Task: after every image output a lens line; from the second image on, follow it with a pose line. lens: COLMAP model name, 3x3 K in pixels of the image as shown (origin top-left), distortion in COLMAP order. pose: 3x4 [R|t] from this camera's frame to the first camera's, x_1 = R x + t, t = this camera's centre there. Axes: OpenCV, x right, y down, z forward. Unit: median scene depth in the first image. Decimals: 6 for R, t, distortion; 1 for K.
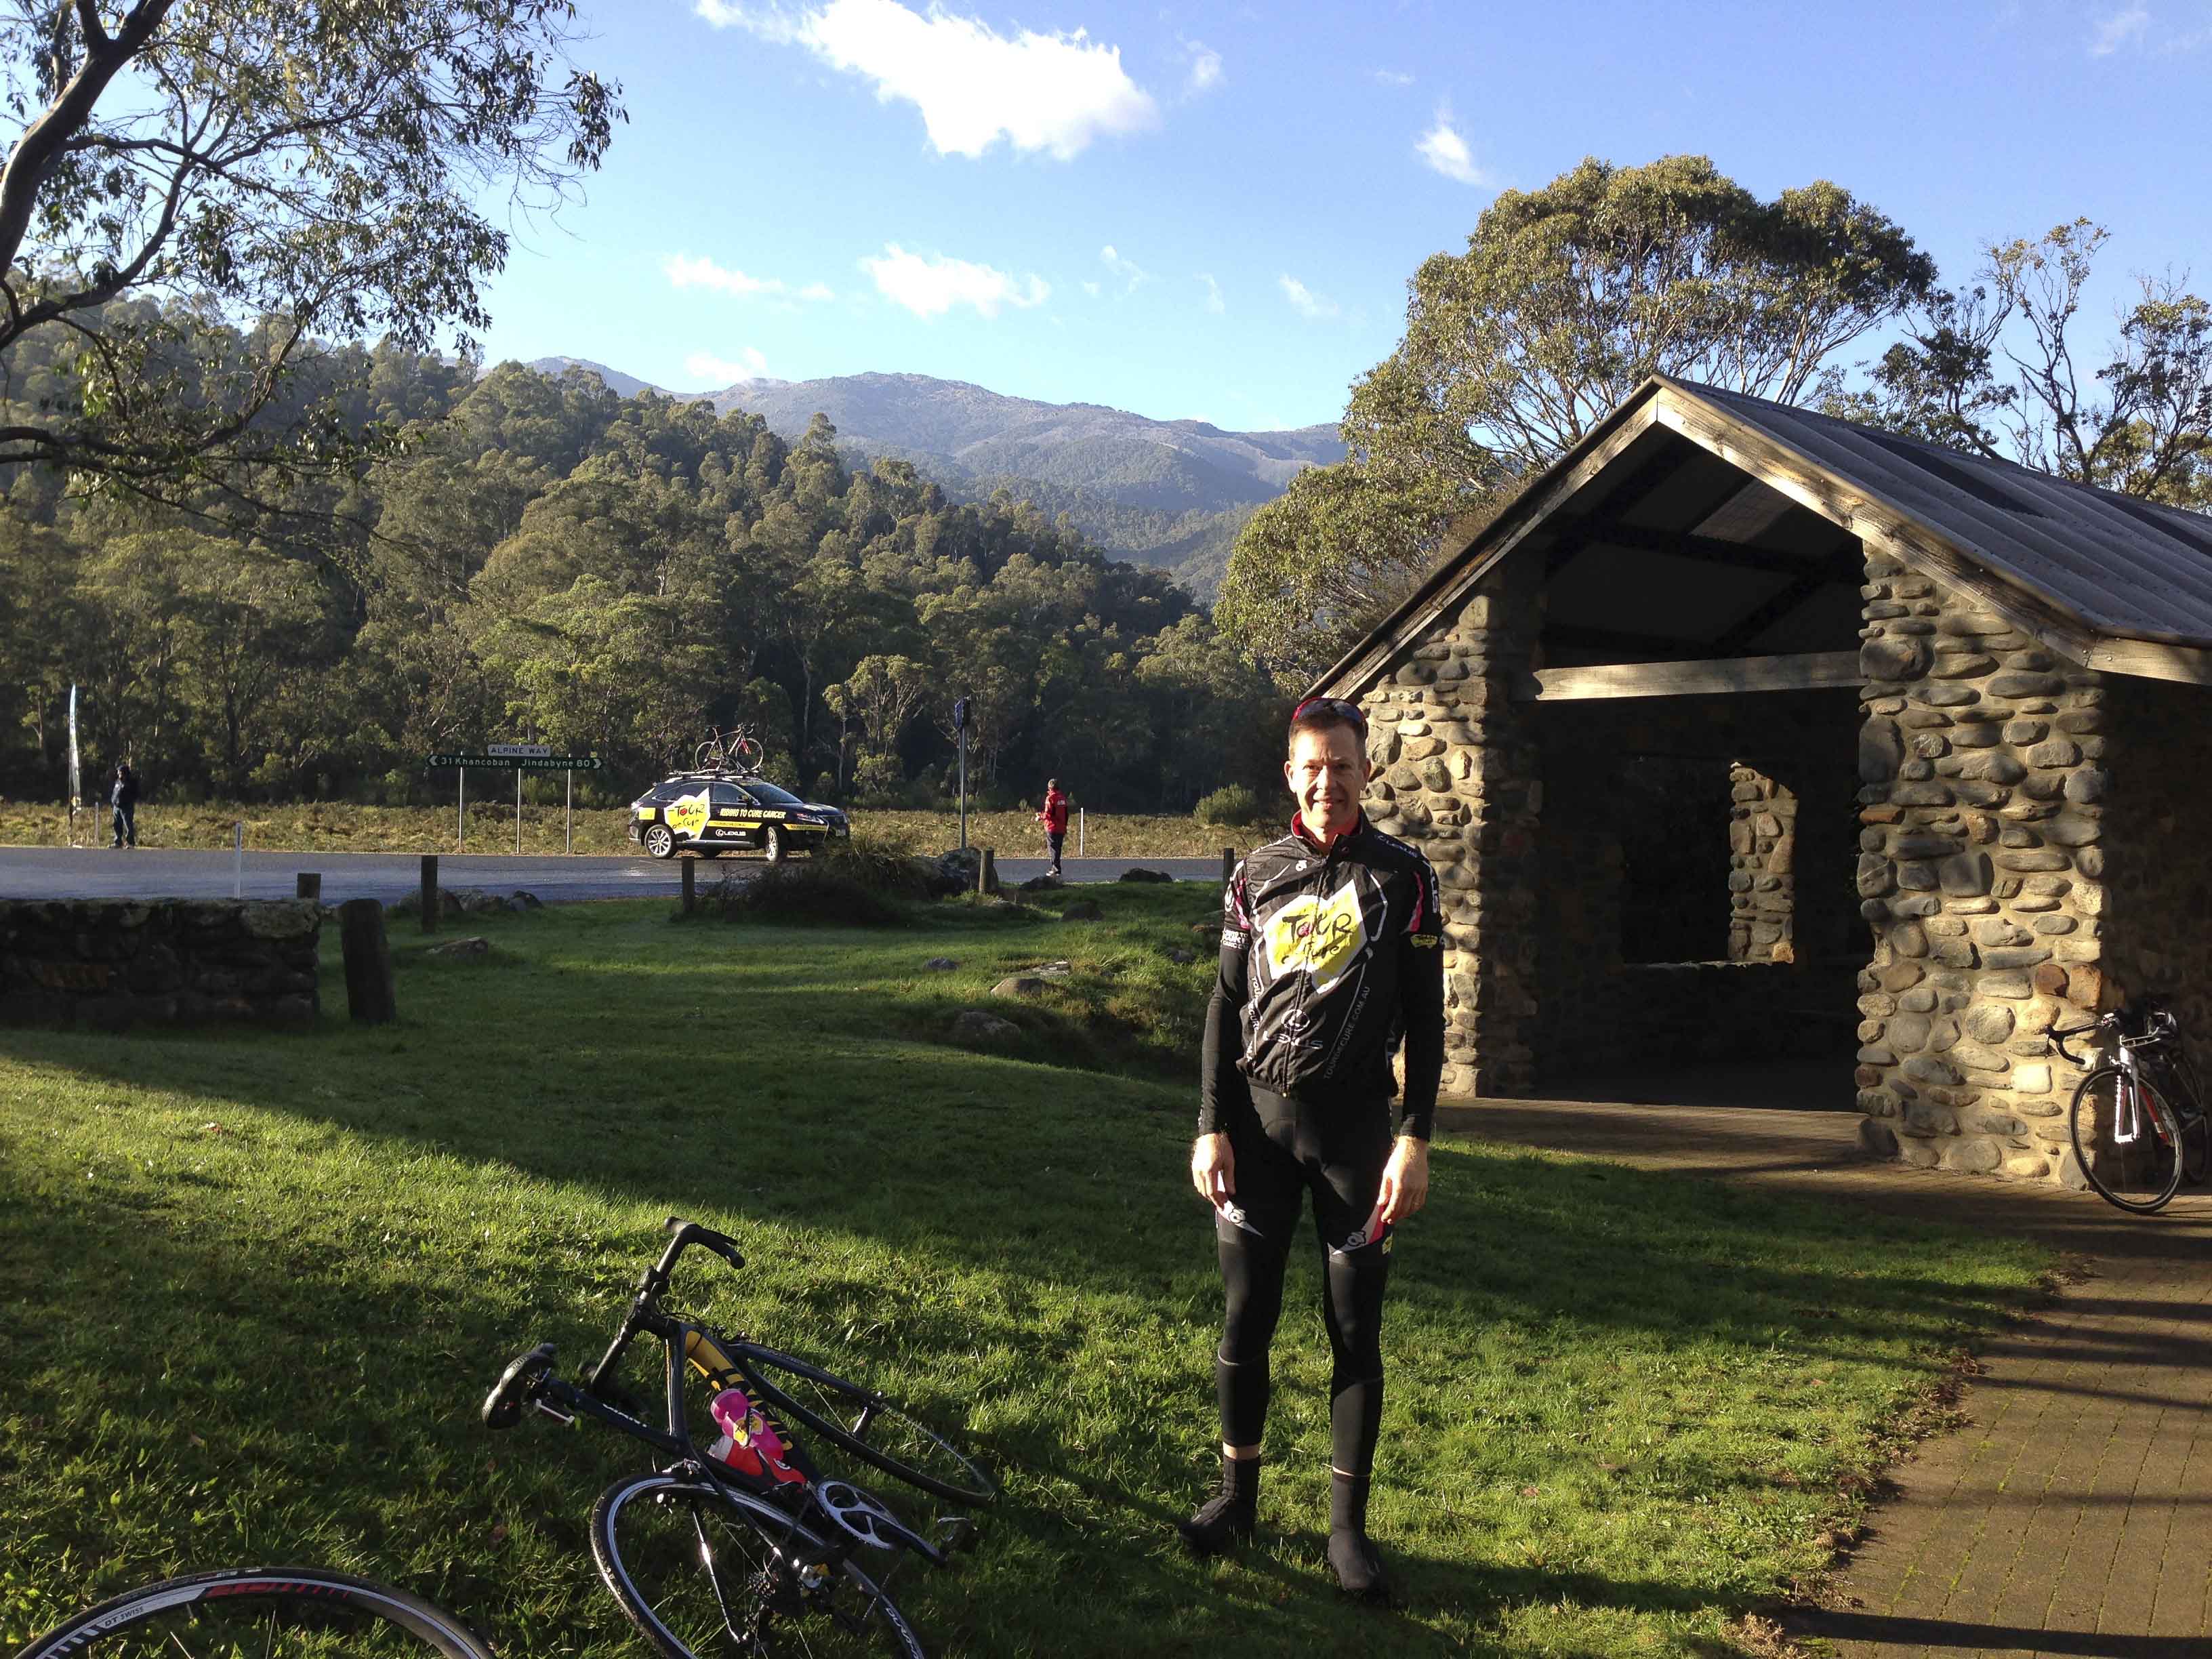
lens RADIAL K [[2082.6, 0, 1188.3], [0, 2082.6, 837.9], [0, 0, 1]] dist [0.069939, 0.000397]
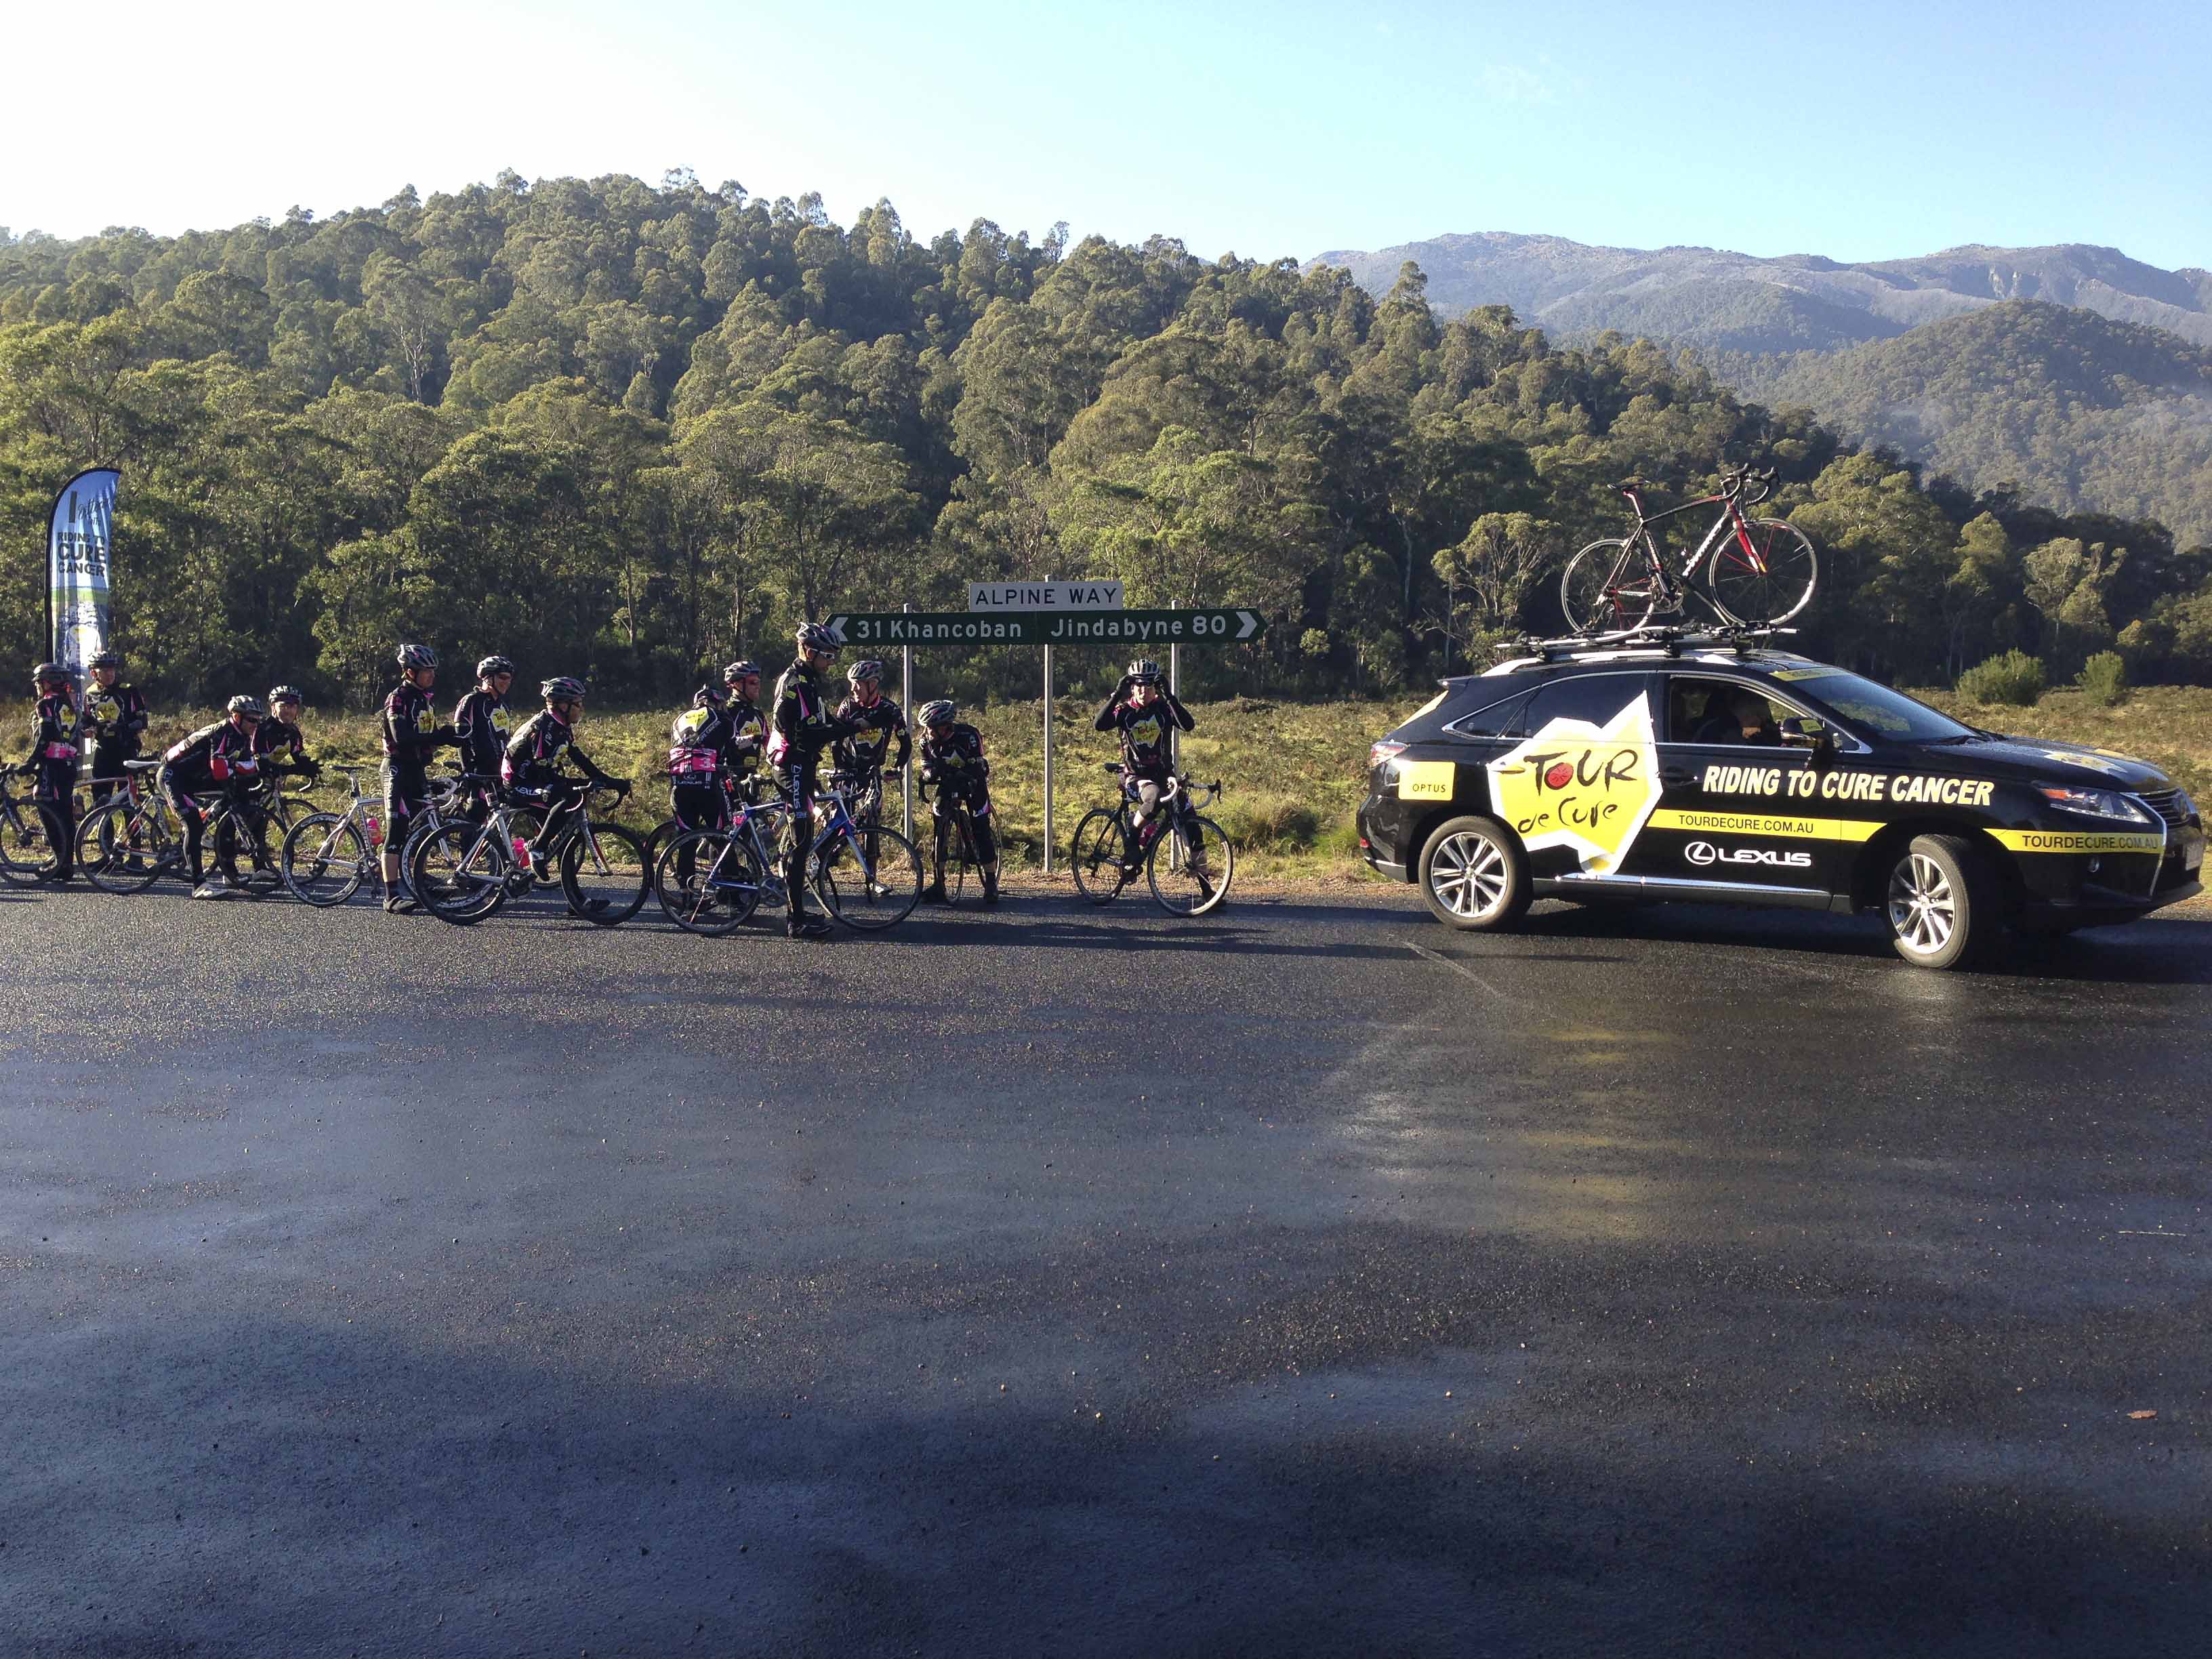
lens RADIAL K [[2031.1, 0, 1106.4], [0, 2031.1, 729.7], [0, 0, 1]] dist [0.205303, -0.449372]
pose [[0.952052, -0.012261, -0.305692, -0.043663], [0.014257, 0.999889, 0.004295, -0.004253], [0.305605, -0.008447, 0.952121, 0.145176]]
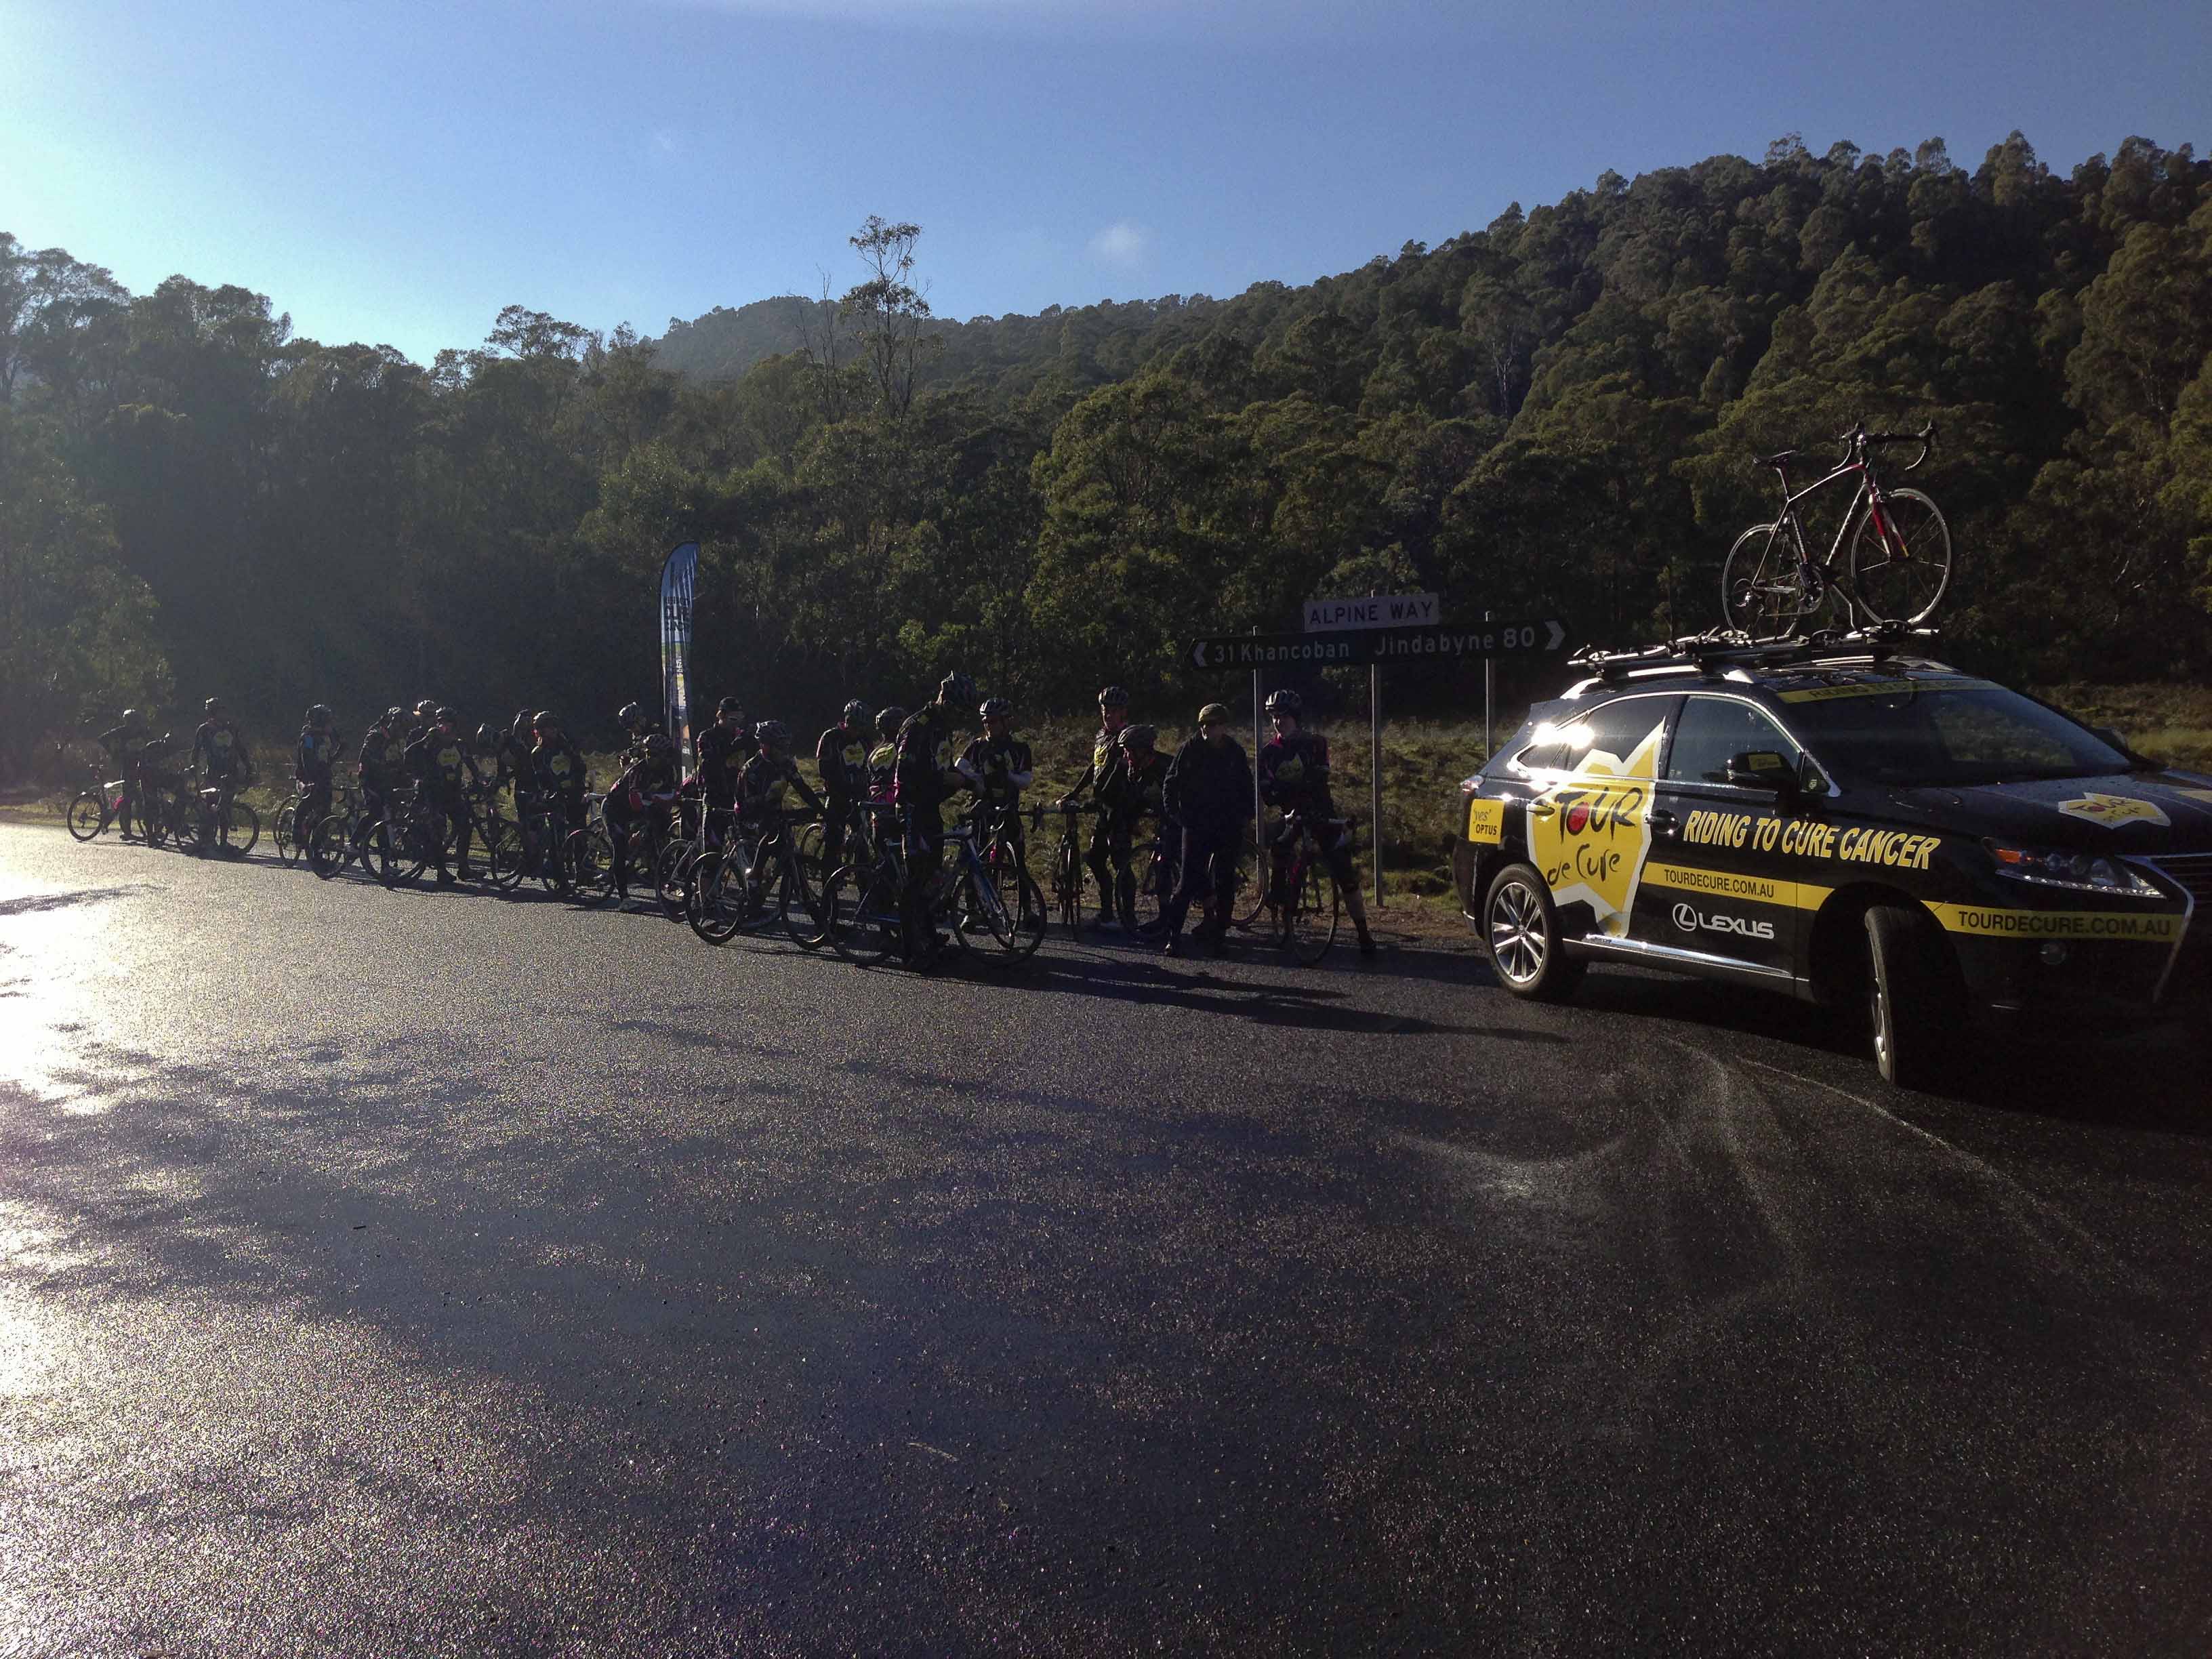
lens RADIAL K [[2031.1, 0, 1106.4], [0, 2031.1, 729.7], [0, 0, 1]] dist [0.205303, -0.449372]
pose [[0.656143, -0.026229, -0.754181, -0.019683], [0.033610, 0.999420, -0.005516, -0.004760], [0.753888, -0.021729, 0.656644, 0.163357]]
